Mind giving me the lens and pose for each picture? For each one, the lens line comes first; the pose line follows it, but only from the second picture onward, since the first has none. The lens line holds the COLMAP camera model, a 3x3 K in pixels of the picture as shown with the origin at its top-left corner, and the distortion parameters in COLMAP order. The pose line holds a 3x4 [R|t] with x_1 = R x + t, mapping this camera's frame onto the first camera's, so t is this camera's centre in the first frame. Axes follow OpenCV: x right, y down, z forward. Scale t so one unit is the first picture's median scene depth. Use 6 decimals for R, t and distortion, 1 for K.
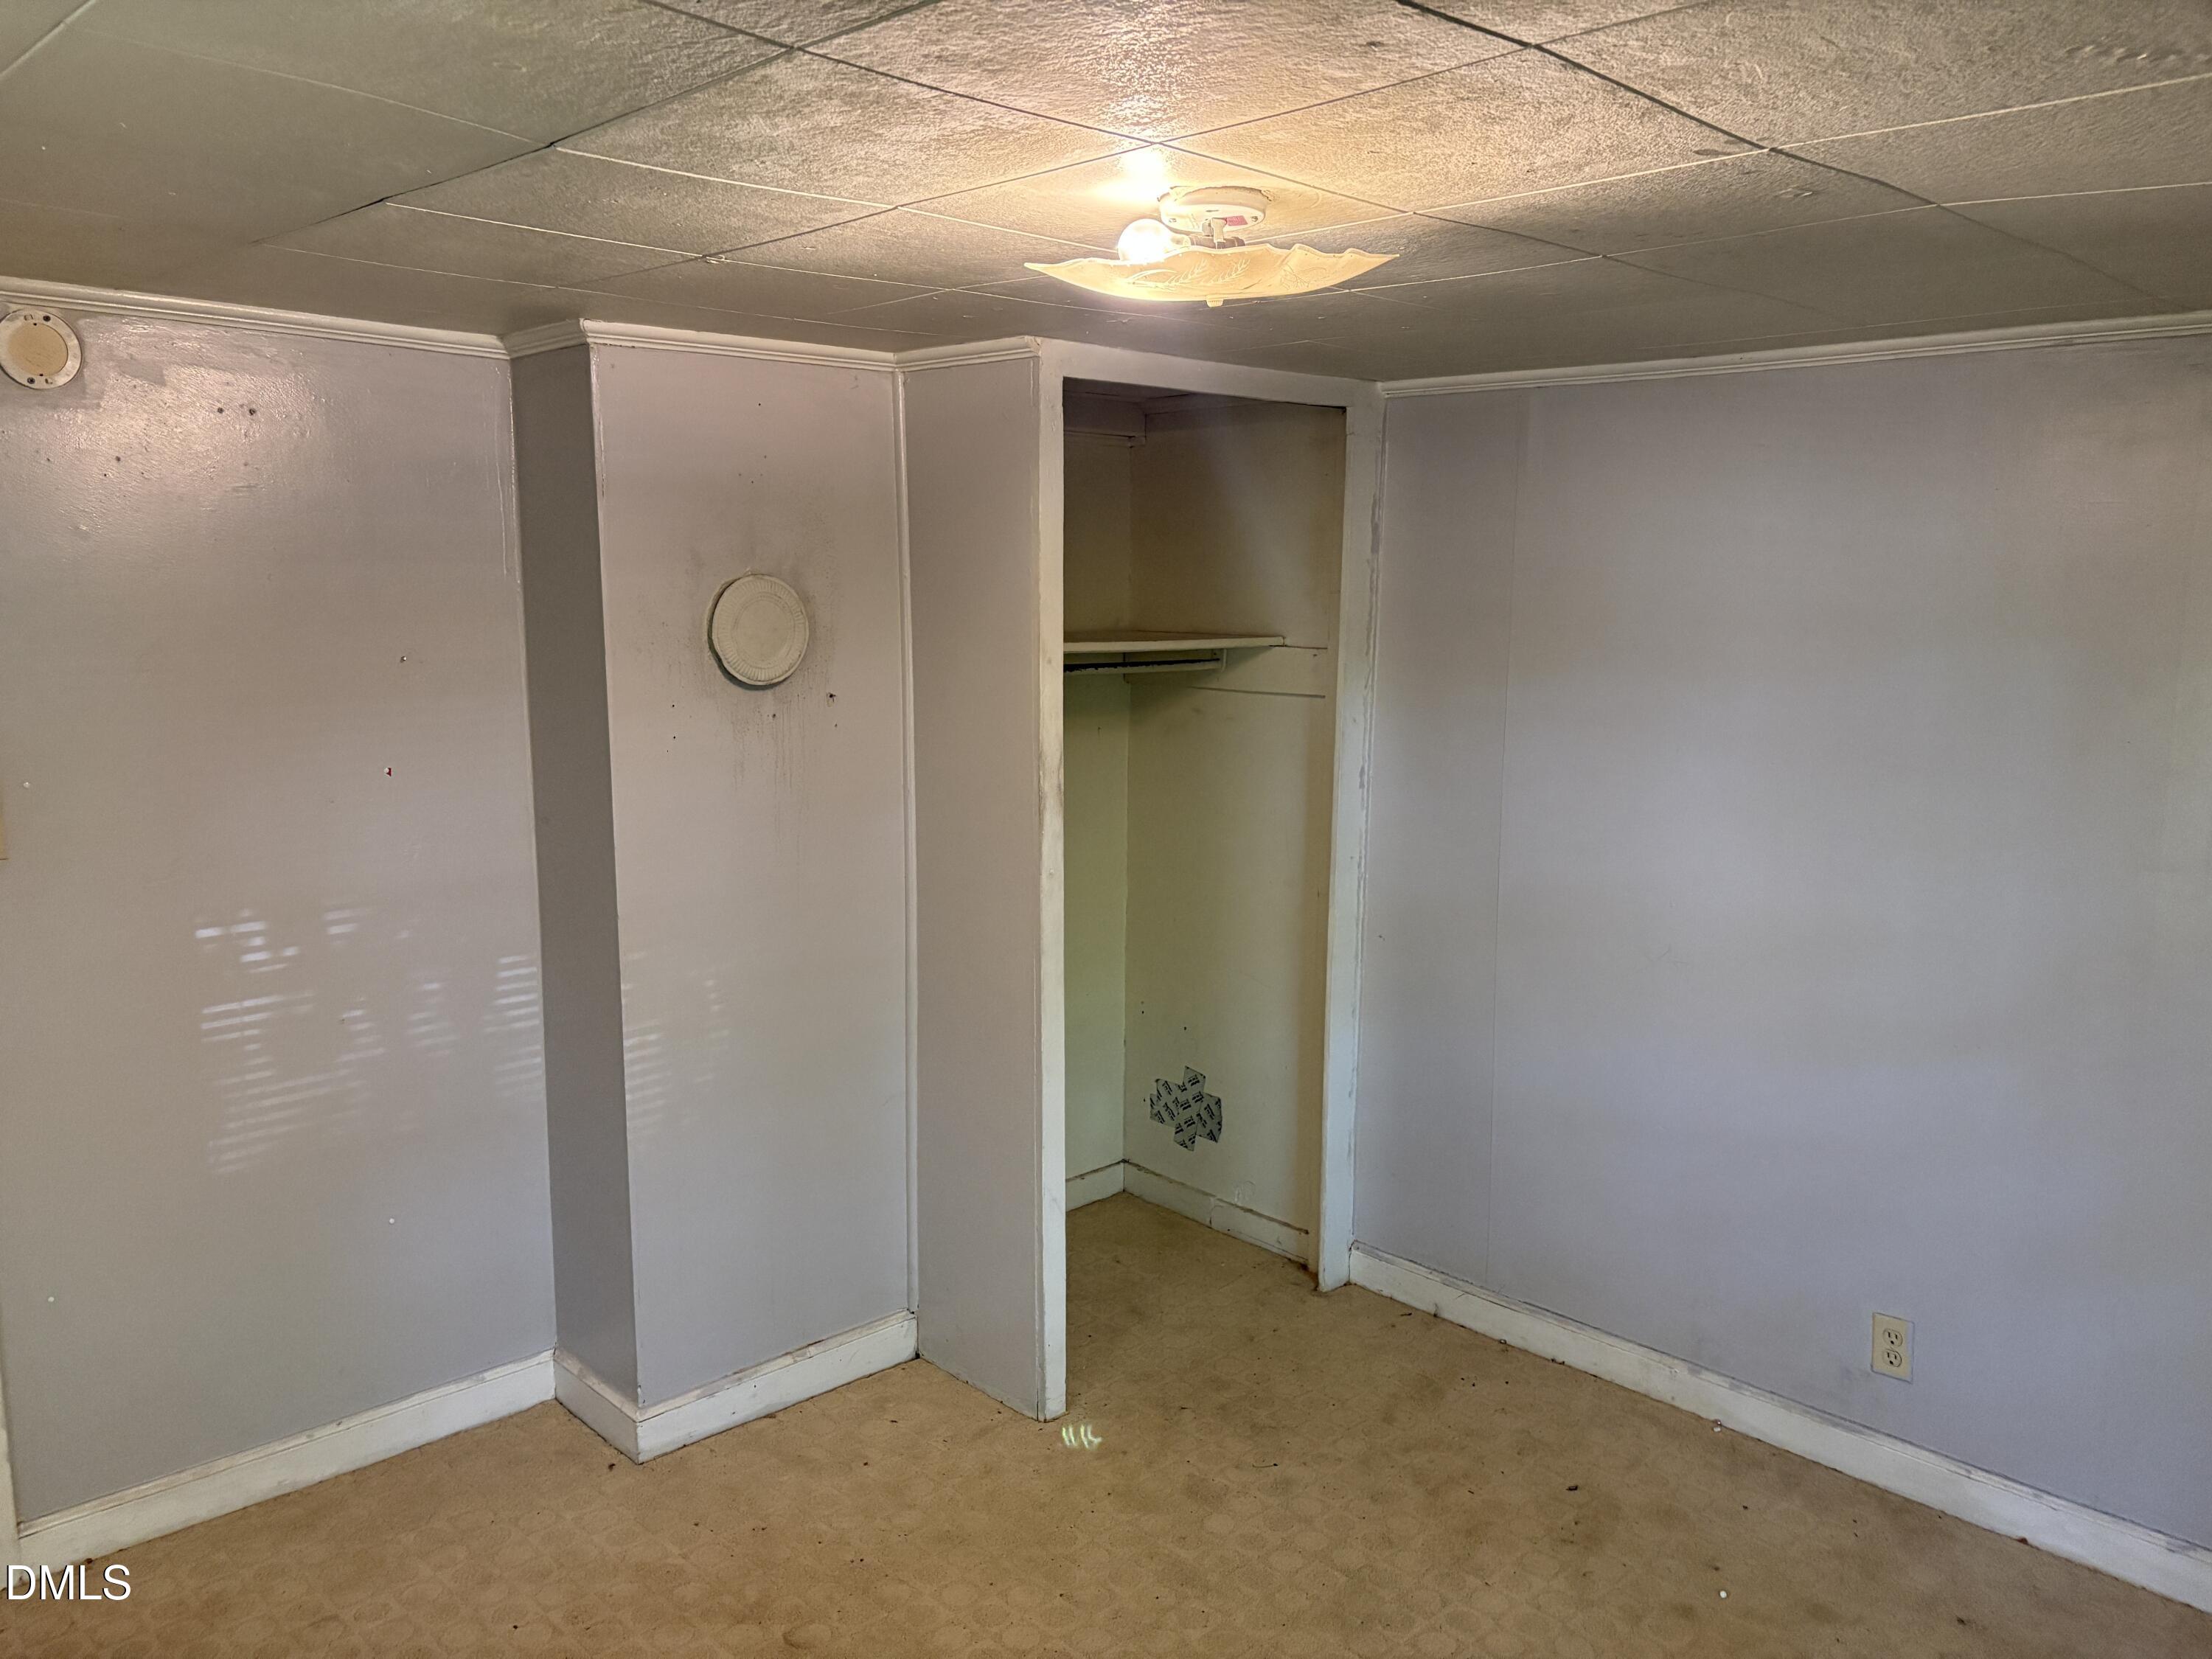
lens RADIAL K [[1661.9, 0, 1104.1], [0, 1661.9, 821.7], [0, 0, 1]] dist [0.020083, -0.022672]
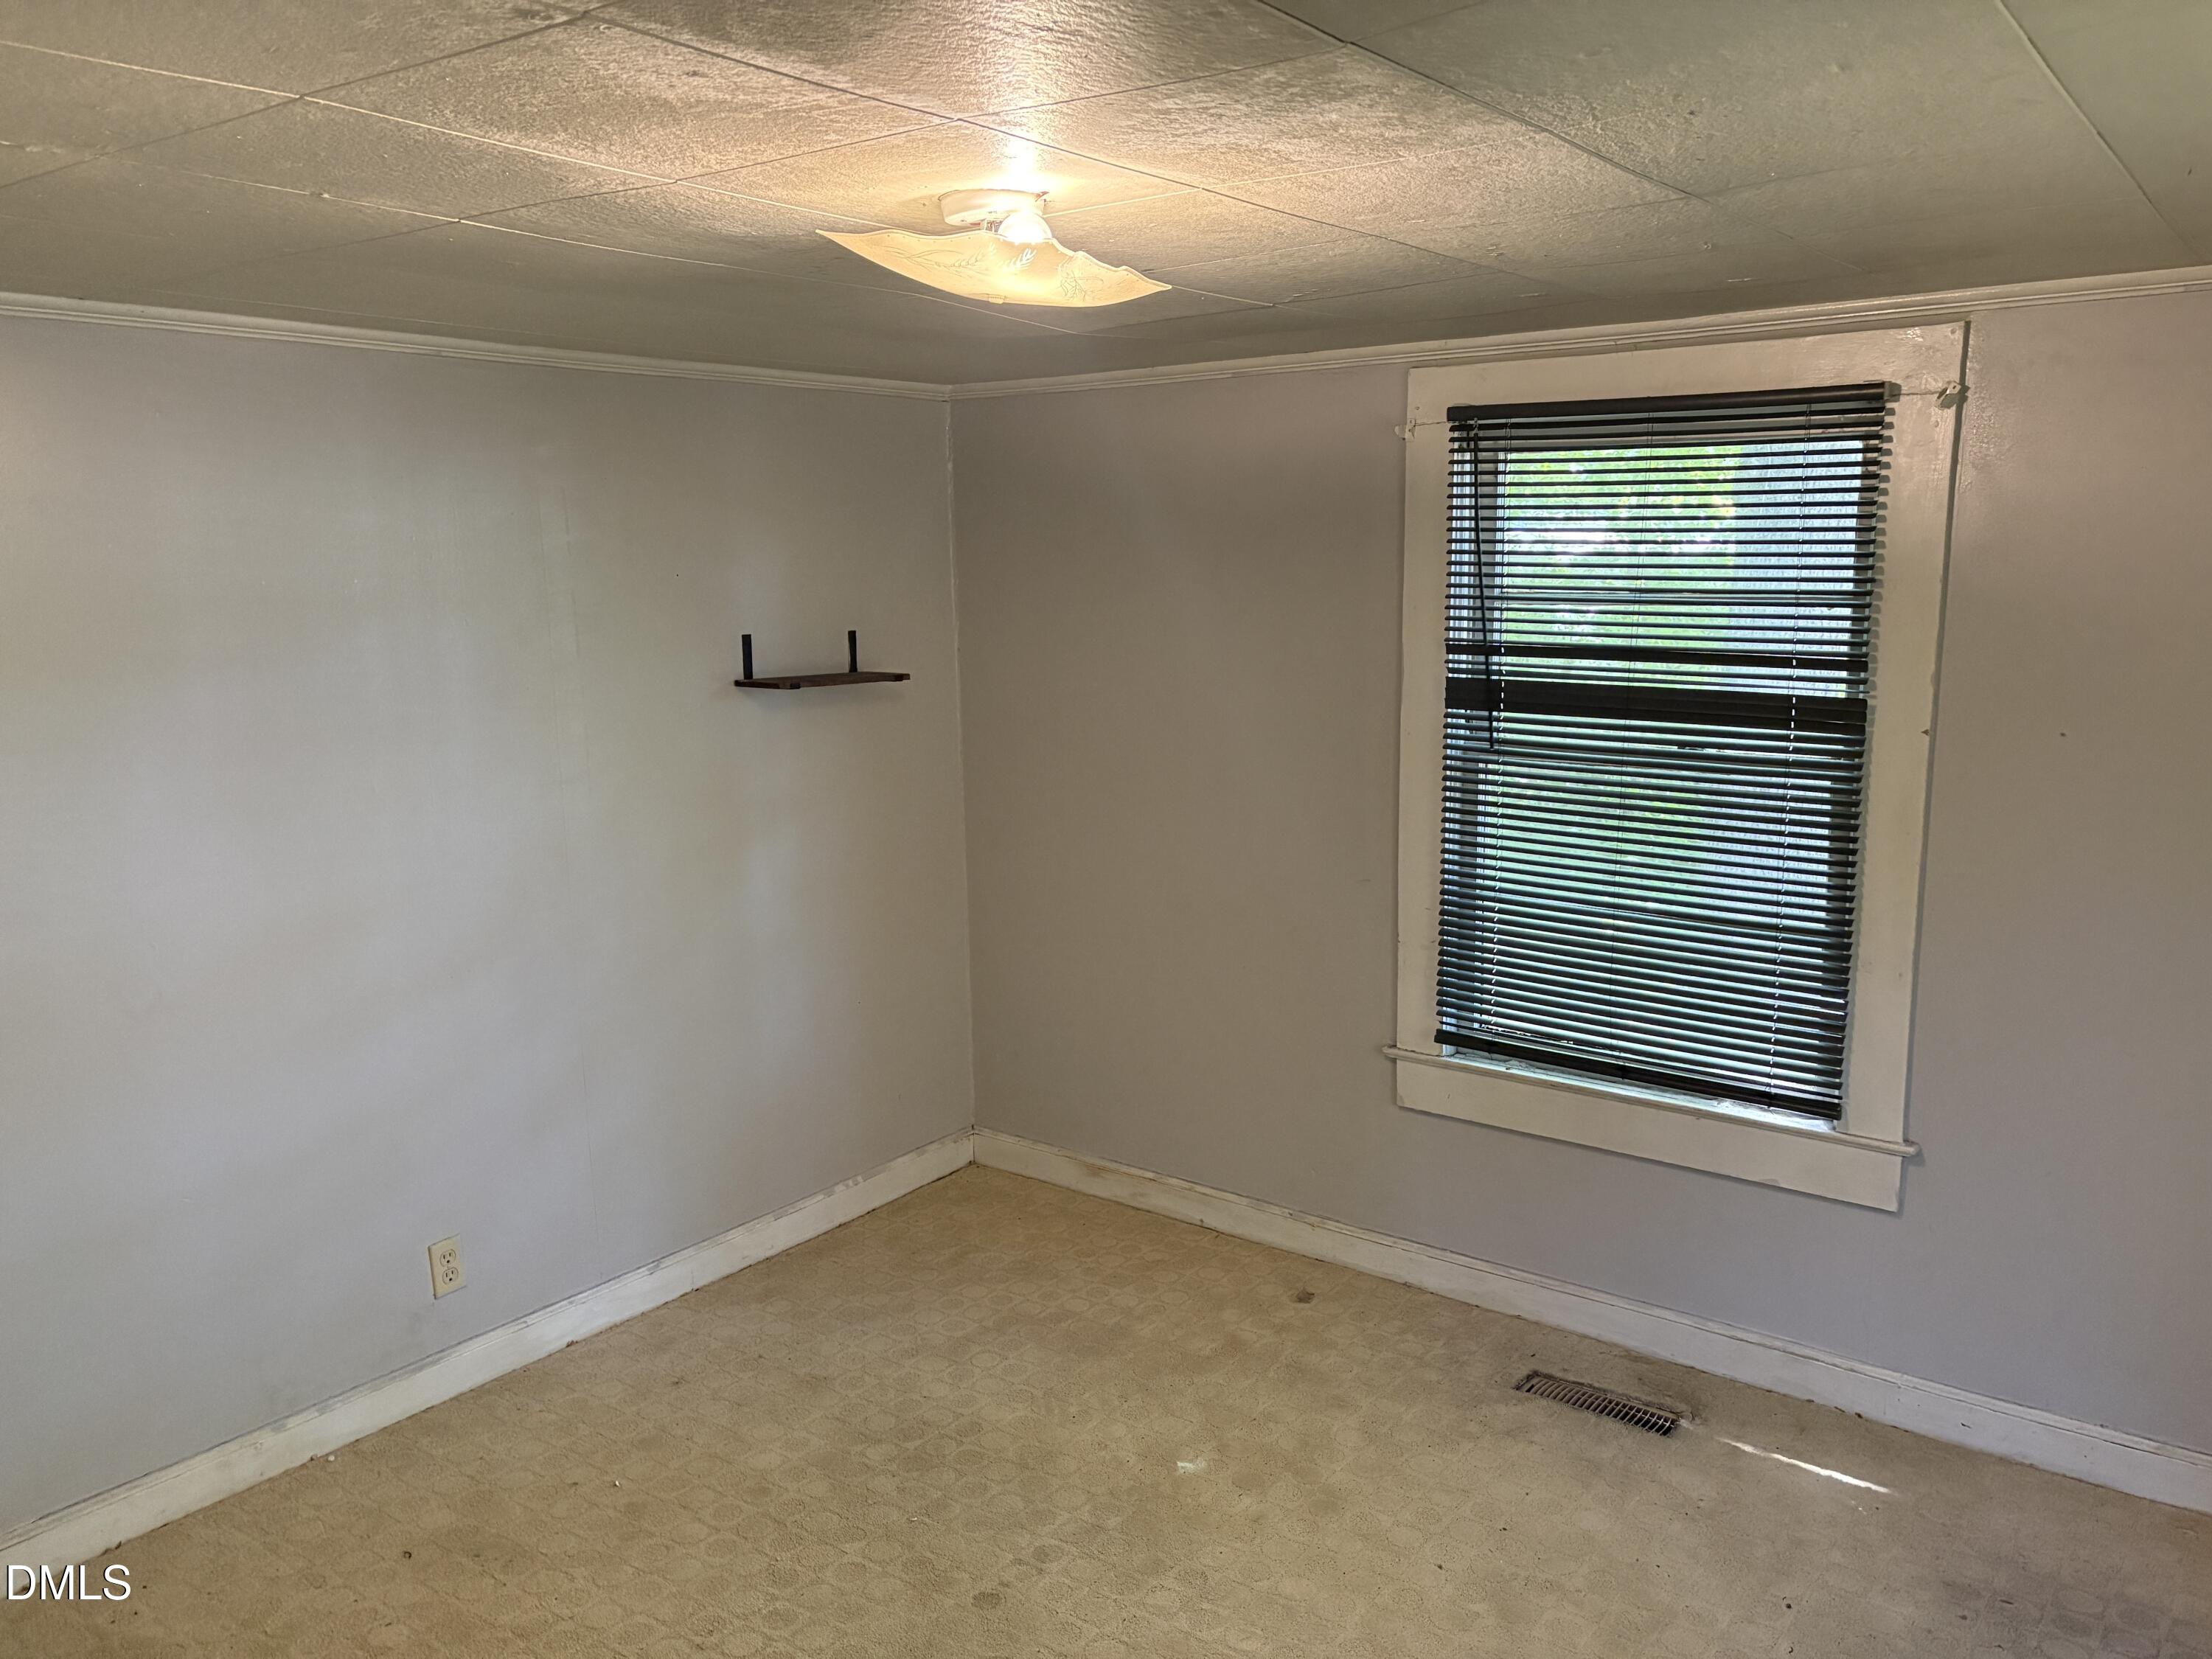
lens RADIAL K [[1661.9, 0, 1104.6], [0, 1661.9, 837.3], [0, 0, 1]] dist [0.020083, -0.022672]
pose [[-0.149410, -0.175517, 0.973073, -0.599817], [0.160385, 0.966784, 0.199009, -0.100741], [-0.975681, 0.185801, -0.116297, 0.668196]]
